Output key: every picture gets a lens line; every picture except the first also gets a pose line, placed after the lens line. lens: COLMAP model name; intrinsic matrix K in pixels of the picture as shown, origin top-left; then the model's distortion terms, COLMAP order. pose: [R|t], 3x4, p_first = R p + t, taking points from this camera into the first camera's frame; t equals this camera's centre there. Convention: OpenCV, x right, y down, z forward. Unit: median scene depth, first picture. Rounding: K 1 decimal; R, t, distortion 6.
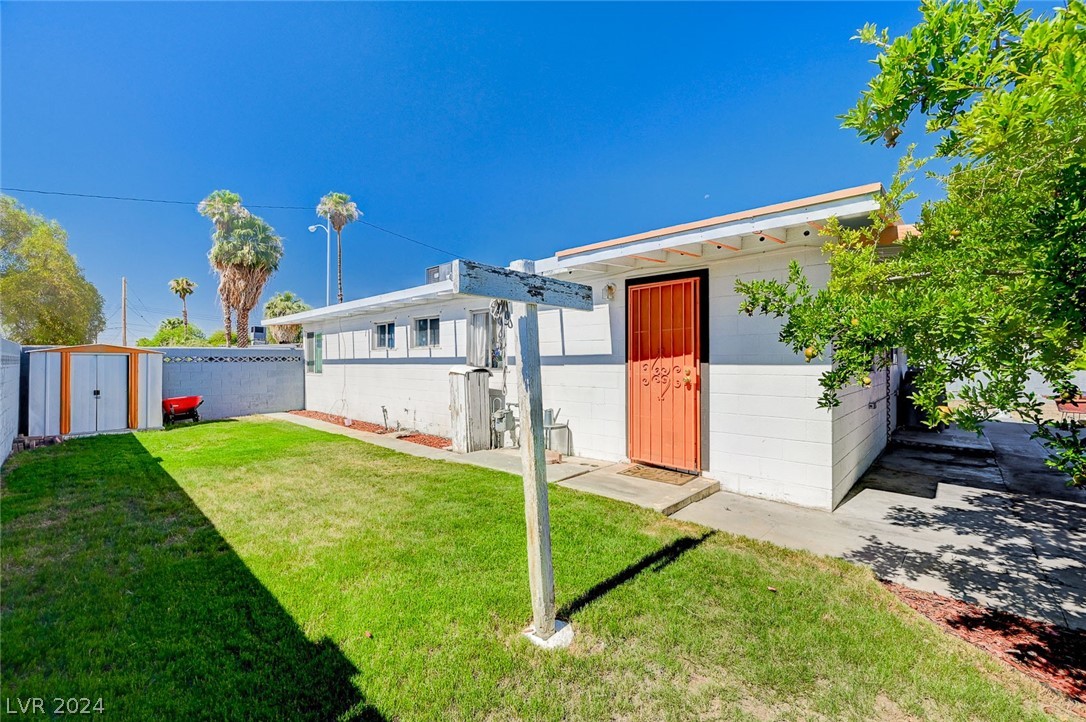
lens RADIAL K [[436.2, 0, 542.3], [0, 436.2, 360.5], [0, 0, 1]] dist [-0.014427, -0.000204]
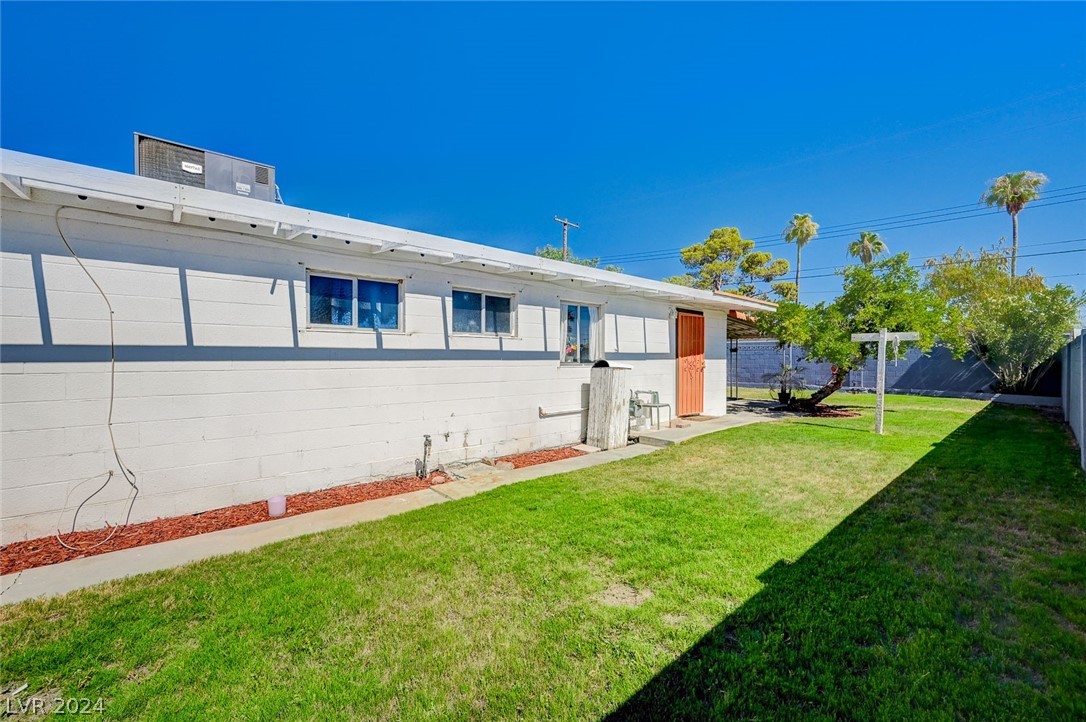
lens RADIAL K [[436.2, 0, 546.3], [0, 436.2, 362.1], [0, 0, 1]] dist [-0.014427, -0.000204]
pose [[0.114570, -0.007910, 0.993384, -1.454574], [-0.006830, 0.999938, 0.008750, 0.008248], [-0.993392, -0.007787, 0.114509, 1.269177]]
